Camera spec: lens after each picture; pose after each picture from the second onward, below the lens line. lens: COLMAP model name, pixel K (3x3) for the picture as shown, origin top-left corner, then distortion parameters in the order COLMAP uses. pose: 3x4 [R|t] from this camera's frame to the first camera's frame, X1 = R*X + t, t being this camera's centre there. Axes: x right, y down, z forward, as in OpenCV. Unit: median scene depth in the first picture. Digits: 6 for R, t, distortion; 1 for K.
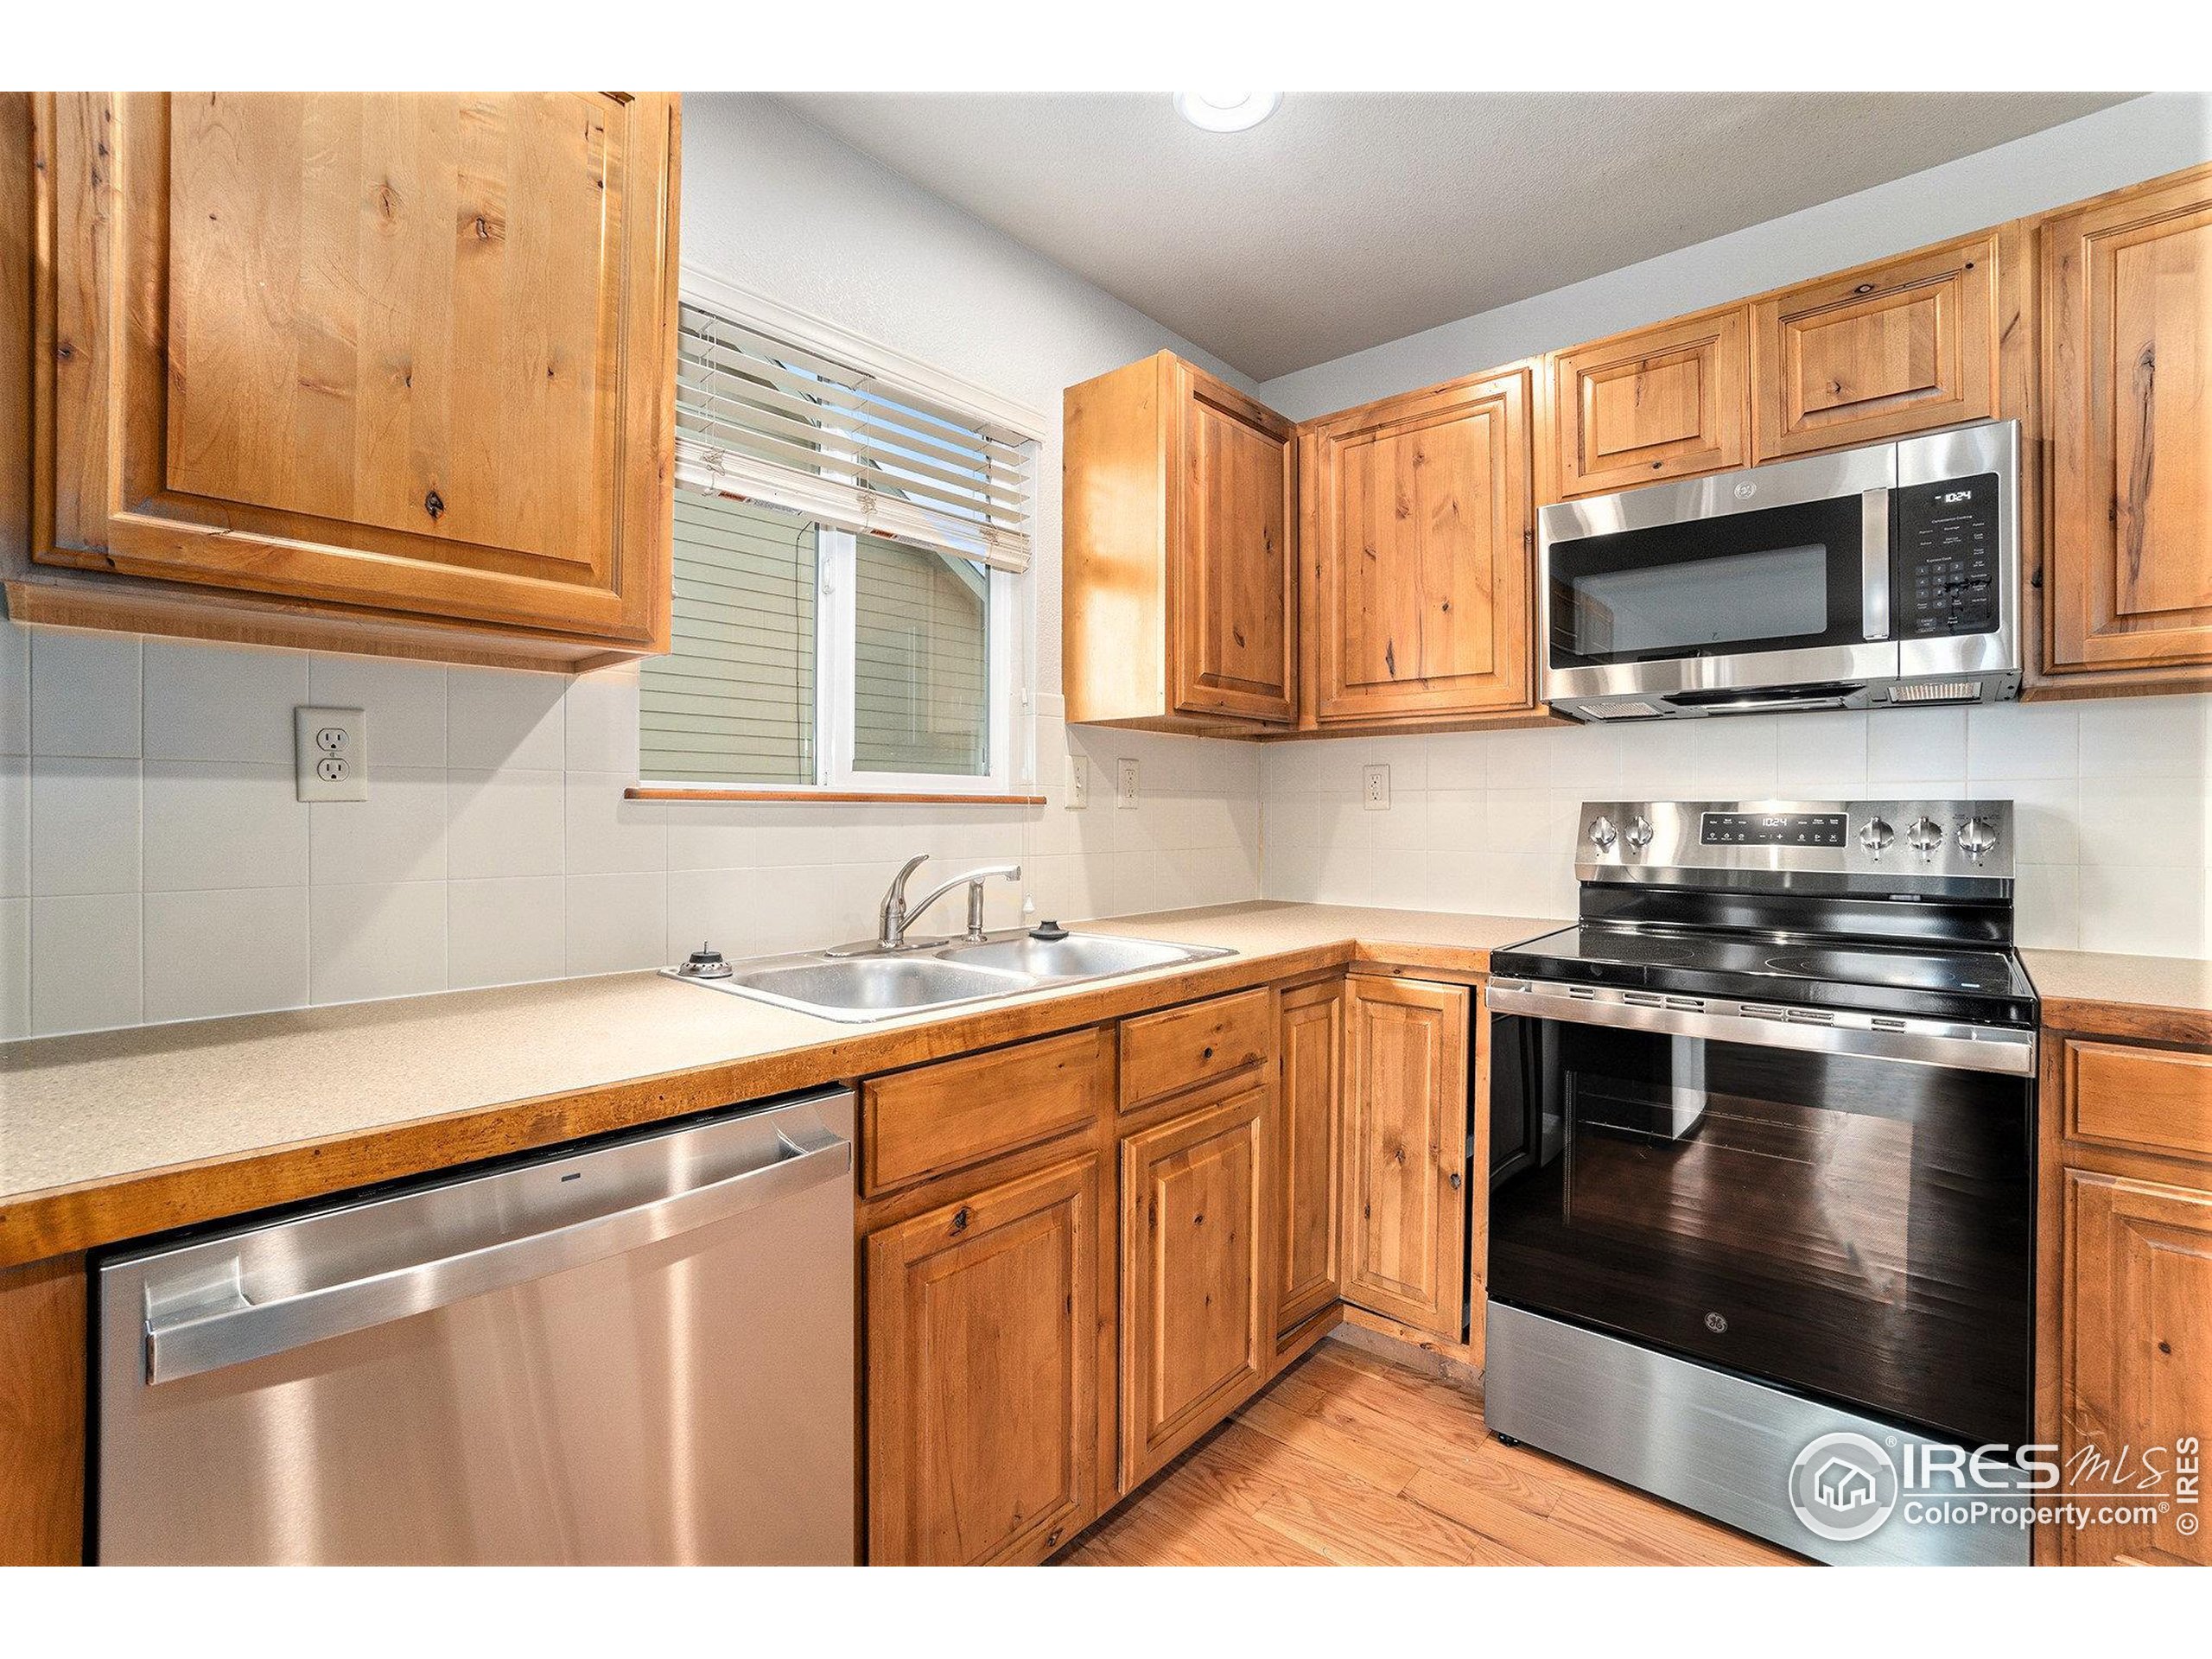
lens RADIAL K [[991.9, 0, 977.8], [0, 991.9, 823.0], [0, 0, 1]] dist [-0.044921, 0.010832]
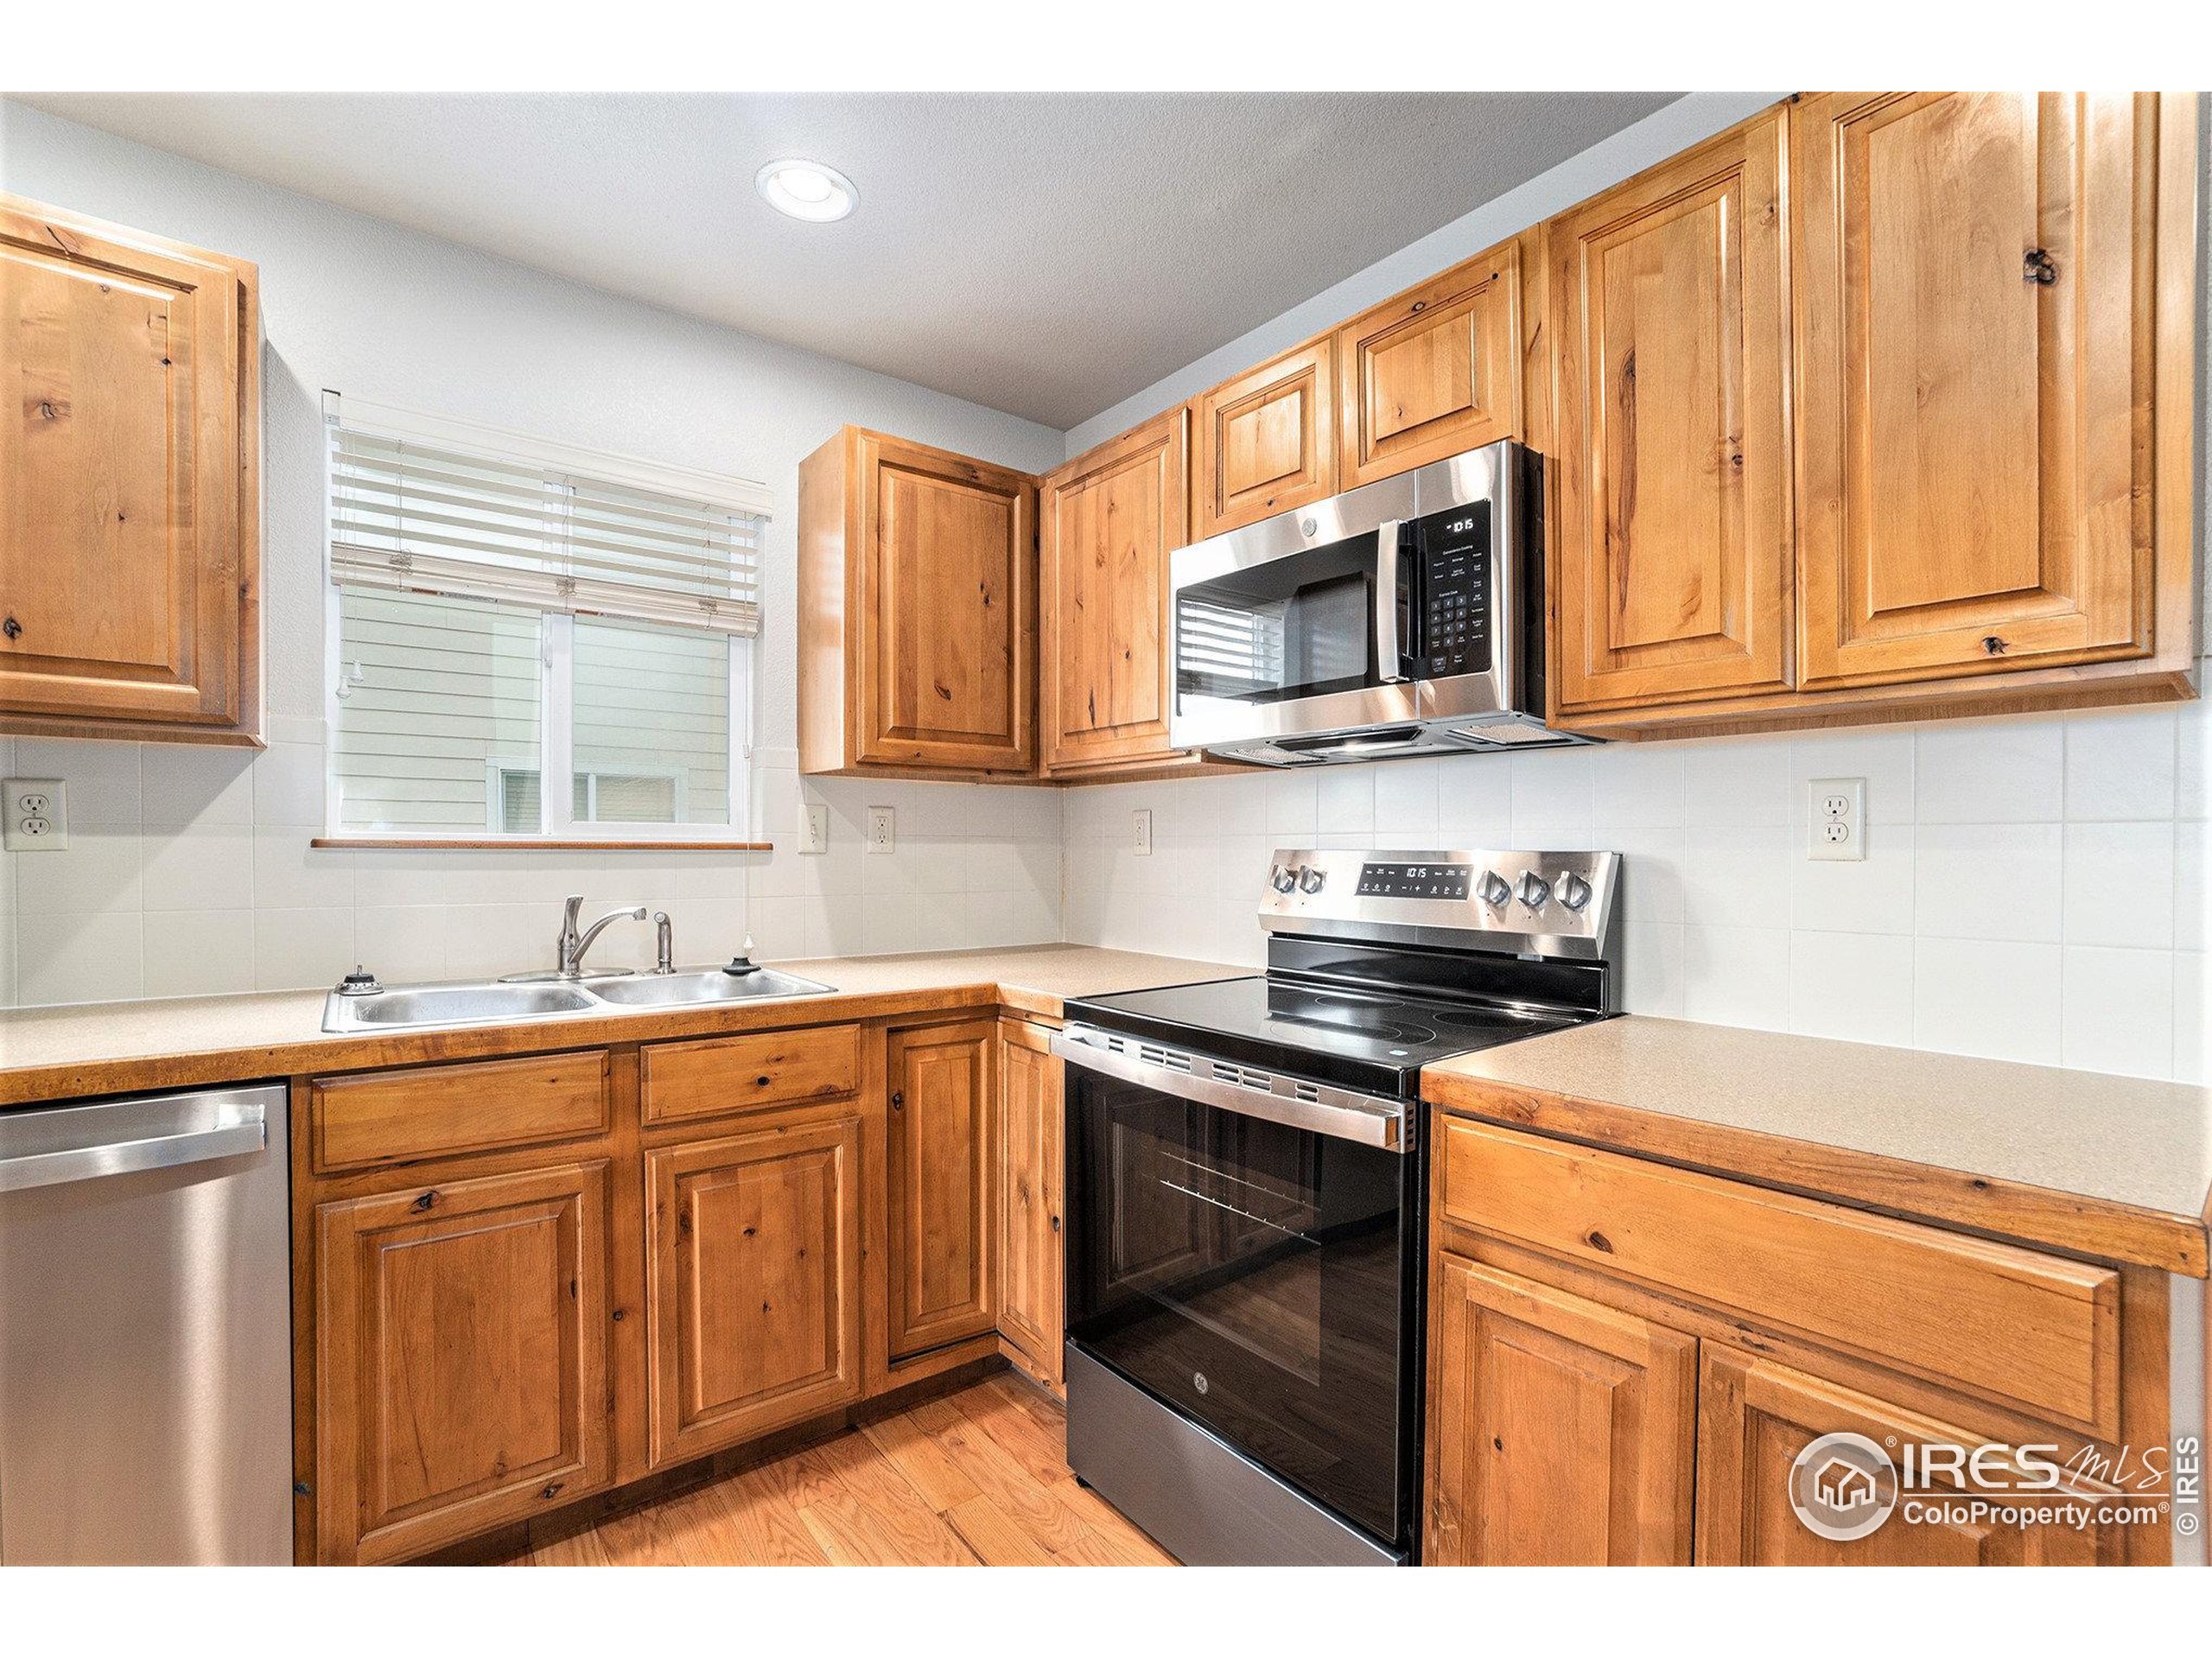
lens RADIAL K [[991.9, 0, 1038.7], [0, 991.9, 867.9], [0, 0, 1]] dist [-0.044921, 0.010832]
pose [[0.982199, 0.007867, -0.187679, 0.737427], [-0.006186, 0.999935, 0.009541, -0.014951], [0.187742, -0.008210, 0.982184, -0.011689]]
